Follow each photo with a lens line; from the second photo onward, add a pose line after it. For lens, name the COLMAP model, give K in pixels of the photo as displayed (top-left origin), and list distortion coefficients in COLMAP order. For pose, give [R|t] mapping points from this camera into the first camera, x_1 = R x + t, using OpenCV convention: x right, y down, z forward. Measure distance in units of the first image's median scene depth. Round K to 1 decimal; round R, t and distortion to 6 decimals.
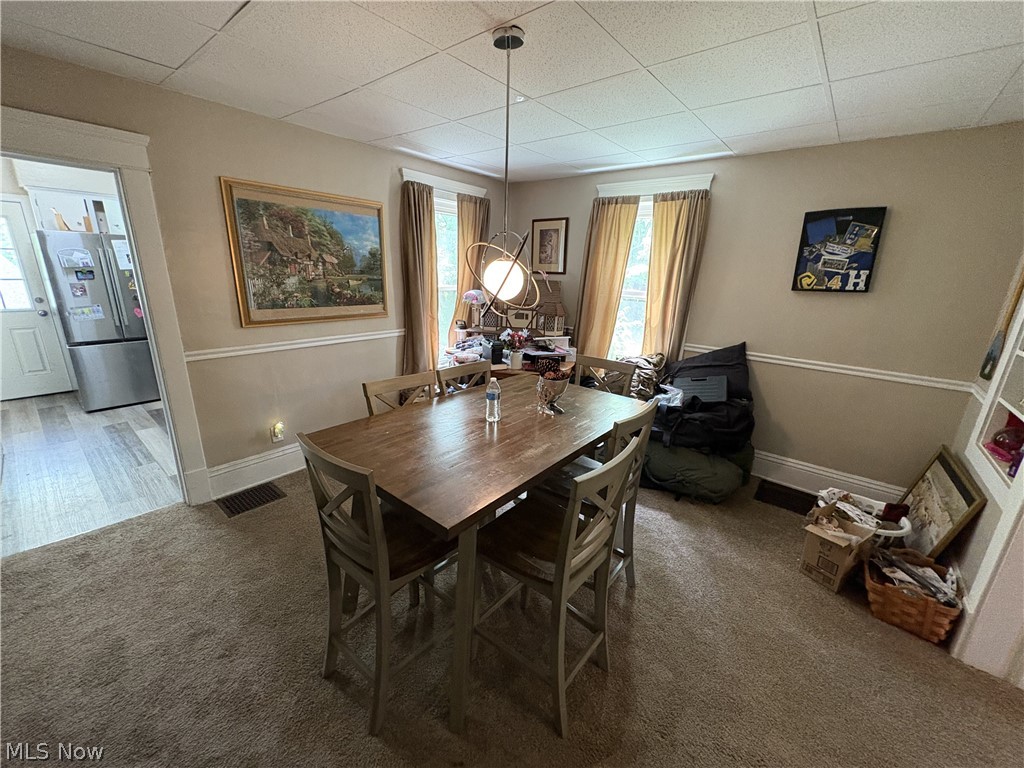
lens RADIAL K [[407.7, 0, 507.5], [0, 407.7, 382.6], [0, 0, 1]] dist [0.001453, 0.000481]
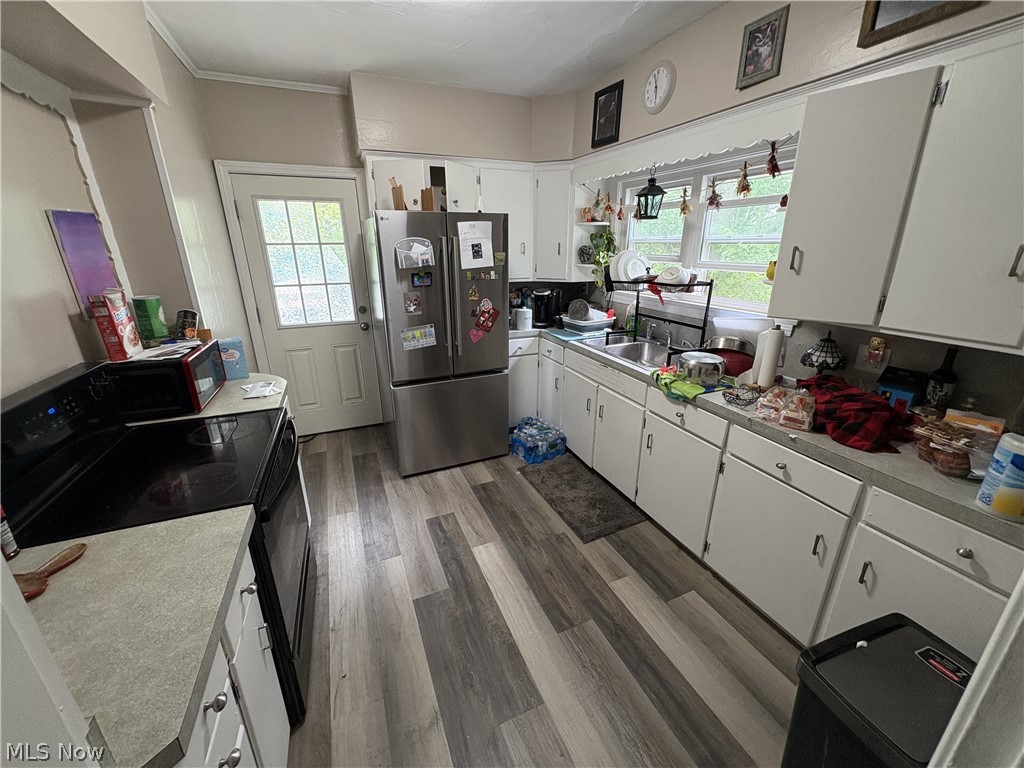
lens RADIAL K [[407.7, 0, 516.8], [0, 407.7, 384.1], [0, 0, 1]] dist [0.001453, 0.000481]
pose [[0.894375, 0.109288, -0.433763, -0.574315], [-0.091531, 0.993890, 0.061686, -0.145726], [0.437854, -0.015467, 0.898913, 0.464471]]
